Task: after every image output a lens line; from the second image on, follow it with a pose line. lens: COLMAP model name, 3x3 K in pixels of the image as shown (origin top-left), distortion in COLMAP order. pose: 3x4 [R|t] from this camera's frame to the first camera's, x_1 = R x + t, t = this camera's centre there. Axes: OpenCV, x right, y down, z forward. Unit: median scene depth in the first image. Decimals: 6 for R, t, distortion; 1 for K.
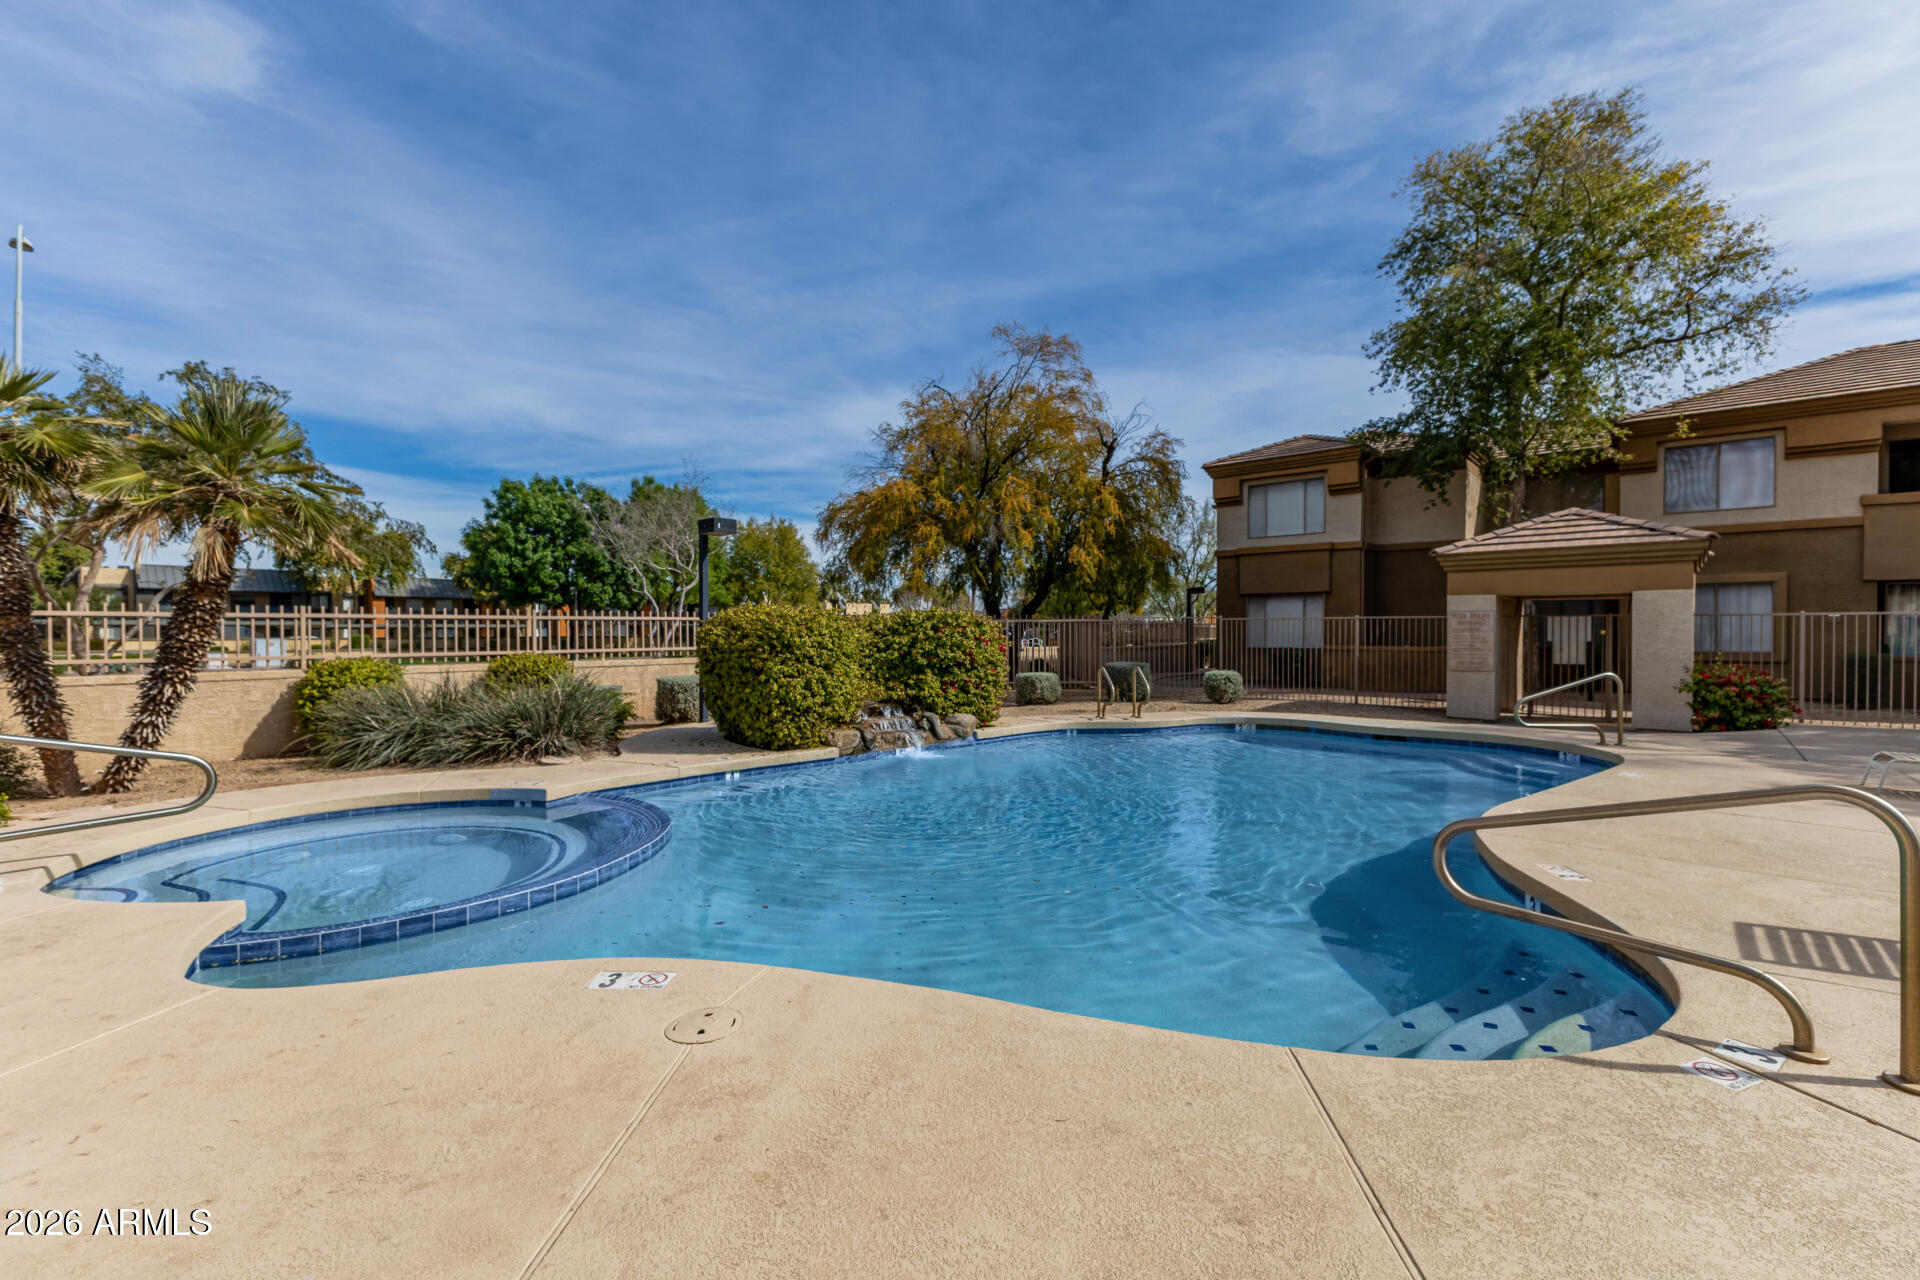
lens RADIAL K [[836.4, 0, 957.0], [0, 836.4, 632.2], [0, 0, 1]] dist [0.006443, -0.003729]
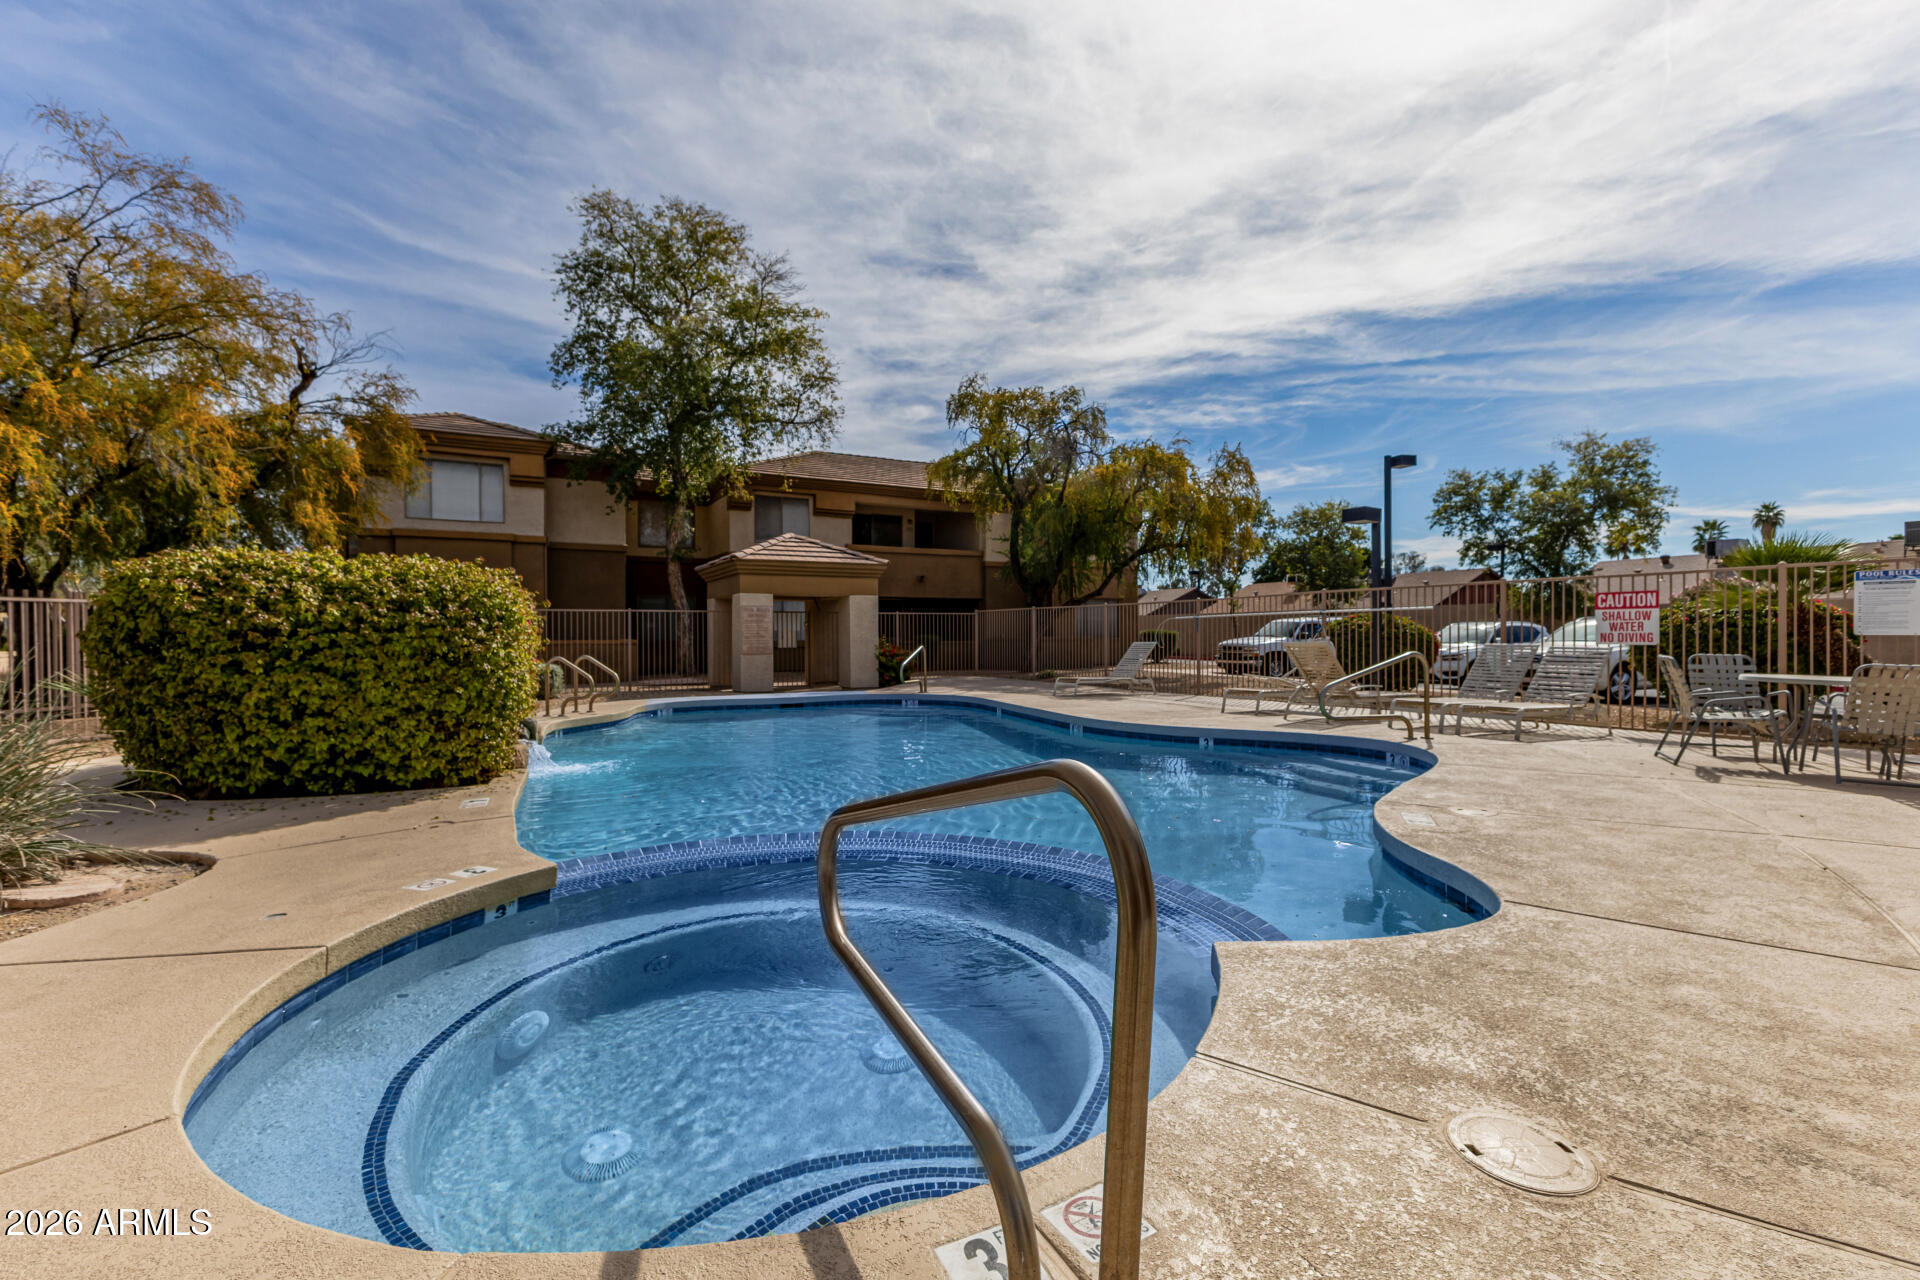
lens RADIAL K [[836.4, 0, 959.5], [0, 836.4, 636.5], [0, 0, 1]] dist [0.006443, -0.003729]
pose [[0.313275, -0.004512, 0.949652, -0.339042], [0.009361, 0.999955, 0.001663, 0.014869], [-0.949616, 0.008369, 0.313303, 0.226436]]
